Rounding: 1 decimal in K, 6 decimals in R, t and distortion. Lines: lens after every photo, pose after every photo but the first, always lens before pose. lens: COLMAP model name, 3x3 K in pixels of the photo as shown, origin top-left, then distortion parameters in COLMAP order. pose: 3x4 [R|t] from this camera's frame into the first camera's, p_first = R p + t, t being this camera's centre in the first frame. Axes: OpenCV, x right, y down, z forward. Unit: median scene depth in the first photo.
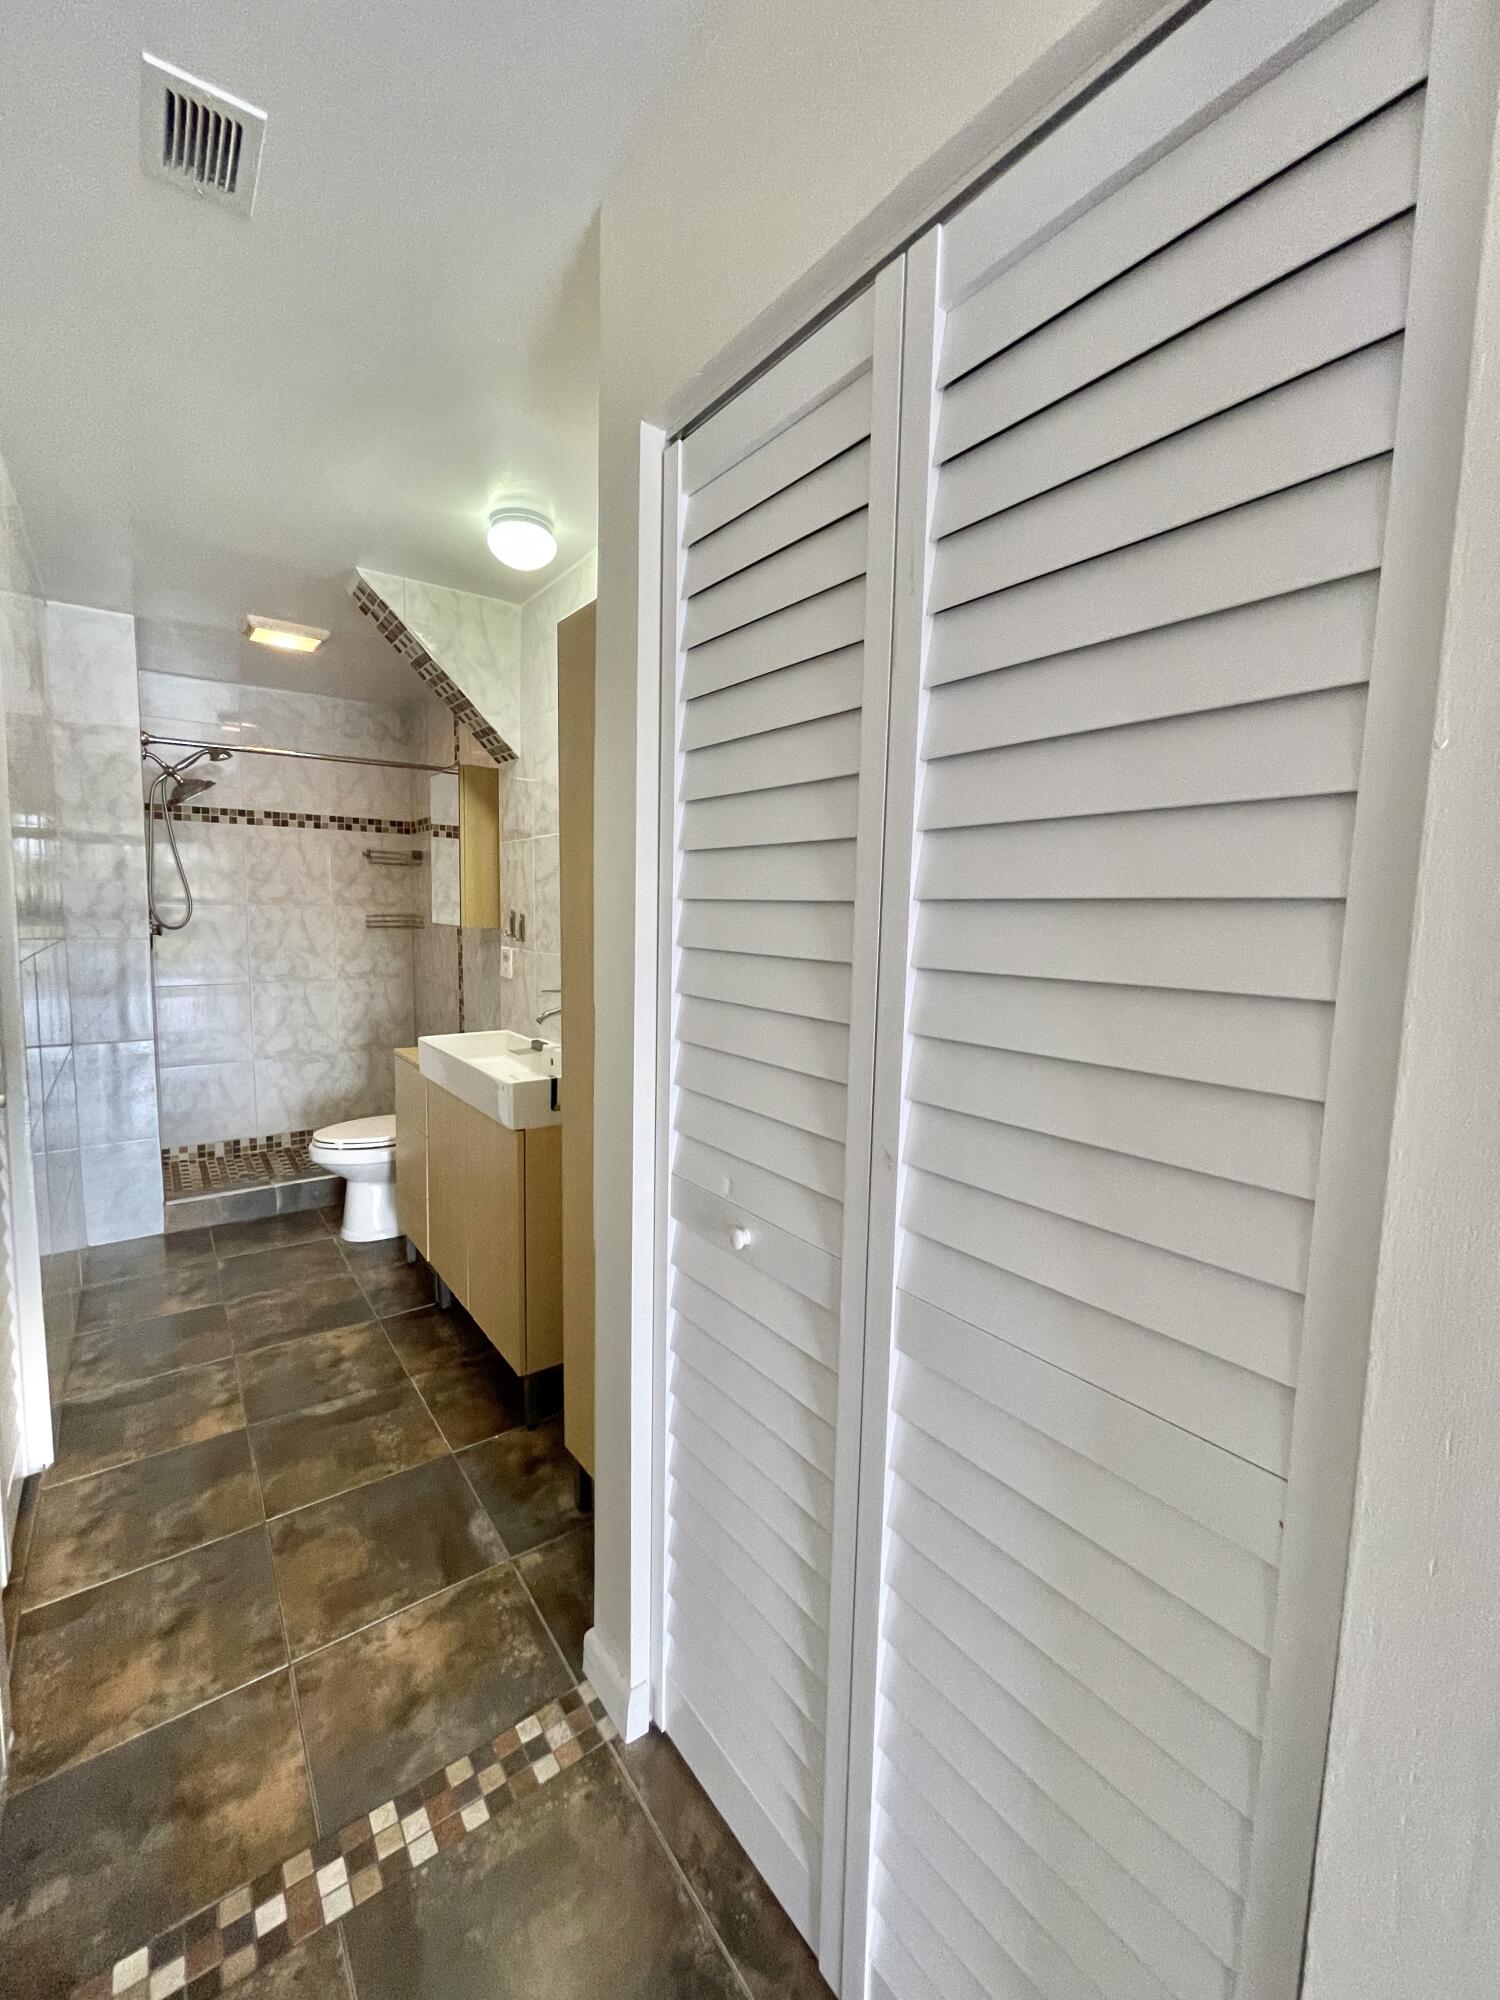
lens RADIAL K [[801.9, 0, 744.3], [0, 801.9, 995.8], [0, 0, 1]] dist [-0.002864, 0.000150]
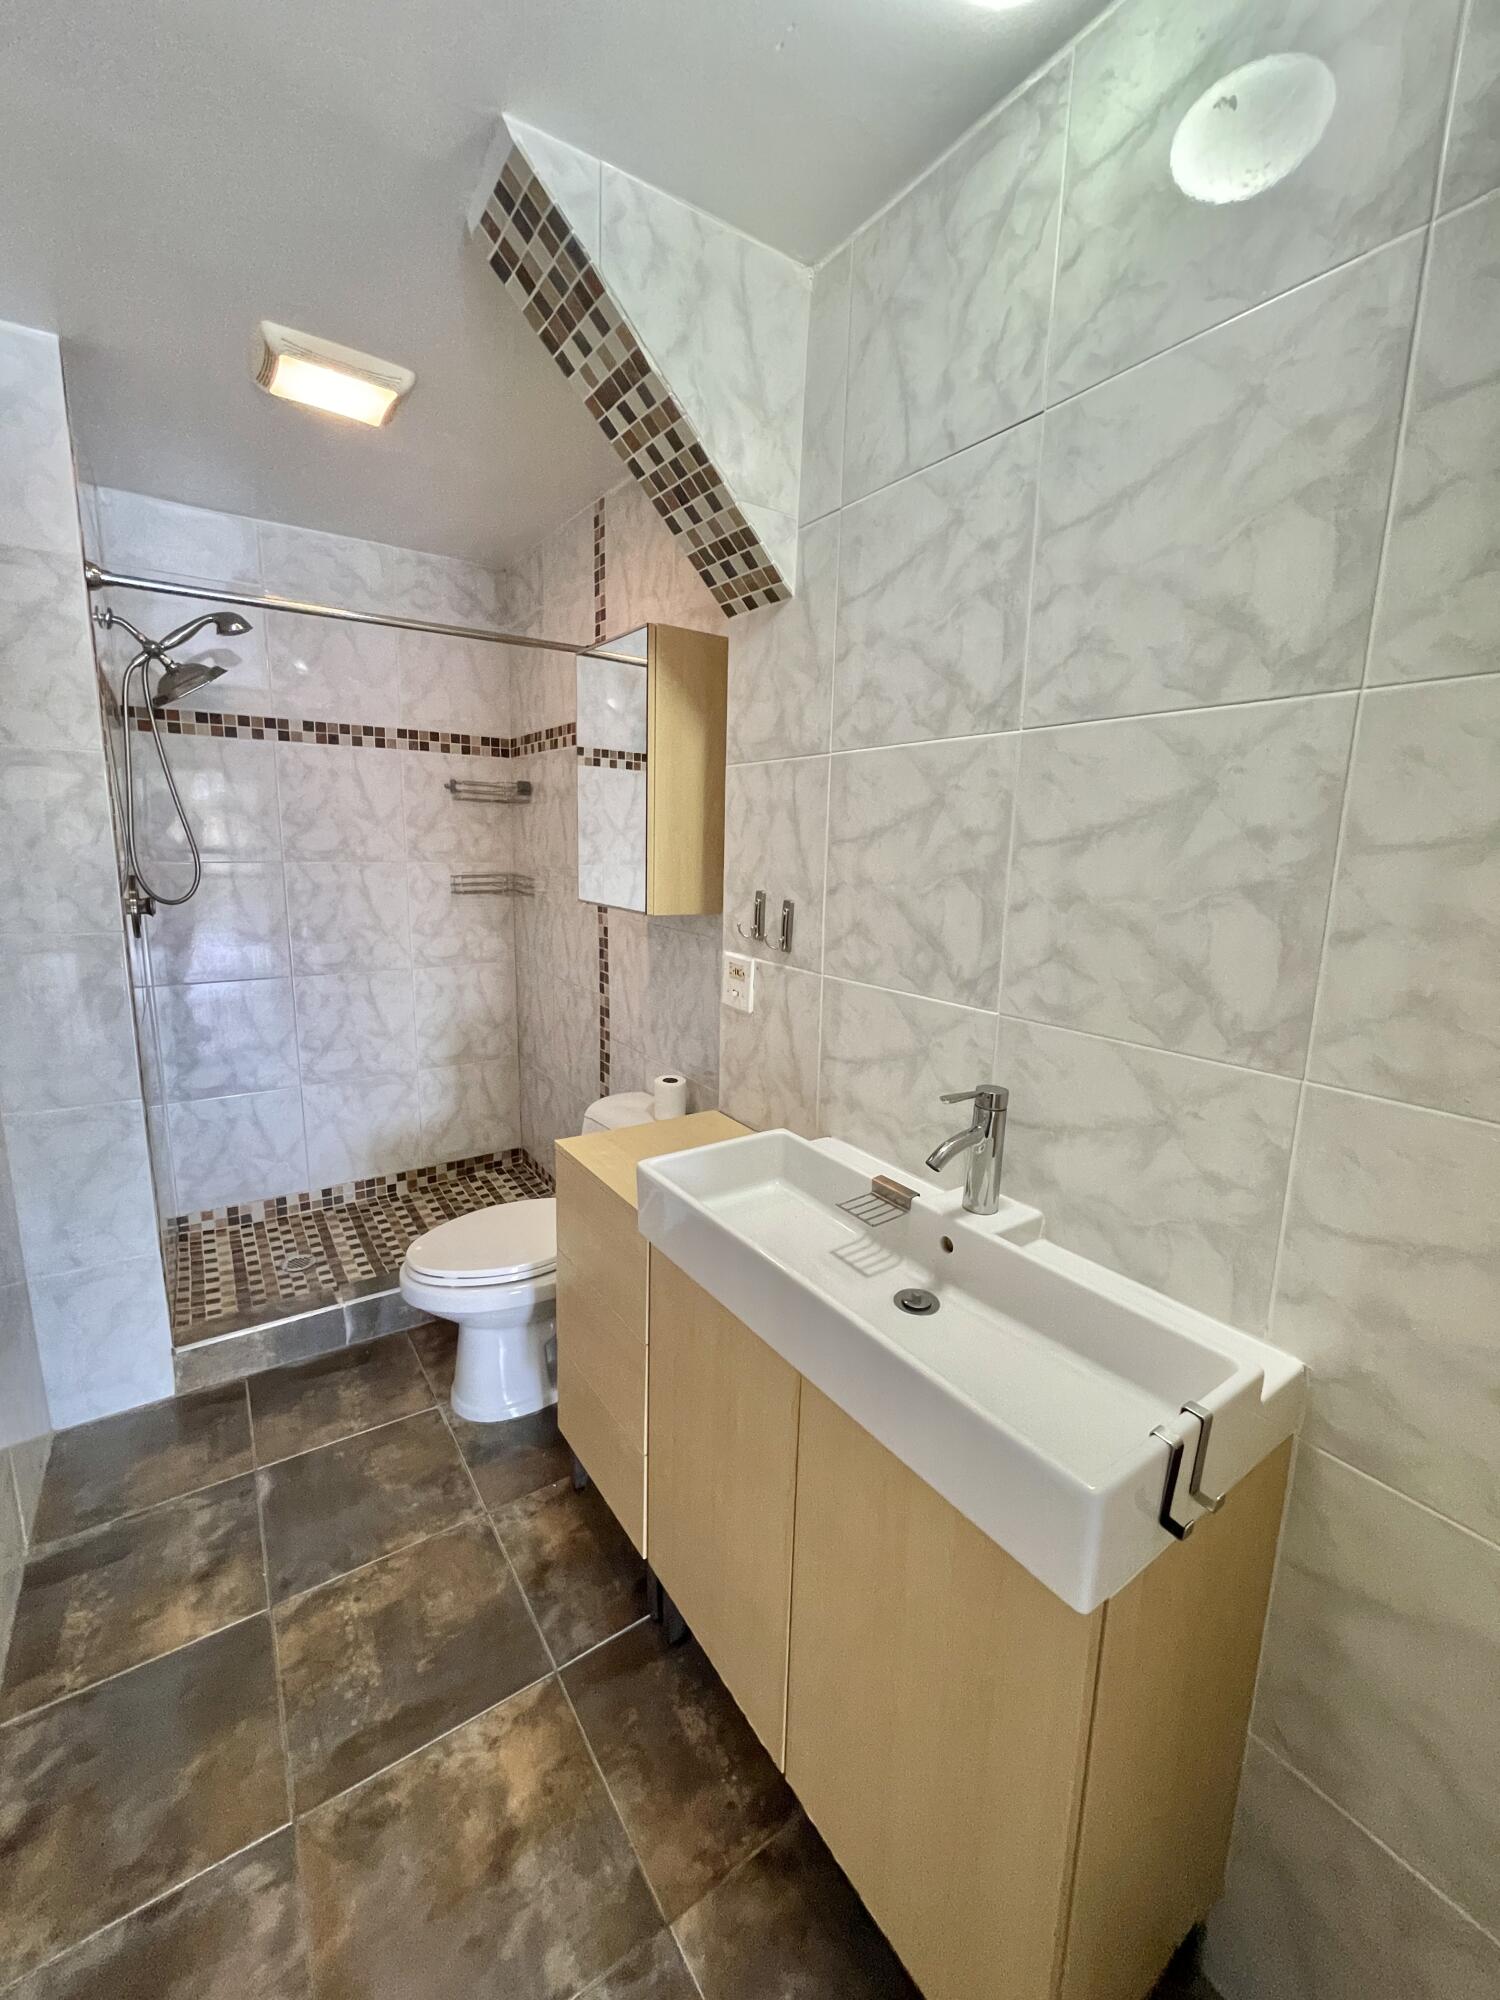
lens RADIAL K [[801.9, 0, 752.6], [0, 801.9, 994.9], [0, 0, 1]] dist [-0.002864, 0.000150]
pose [[0.999564, 0.009679, -0.027899, -0.207391], [-0.007433, 0.996807, 0.079504, -0.059256], [0.028579, -0.079262, 0.996444, 0.333097]]
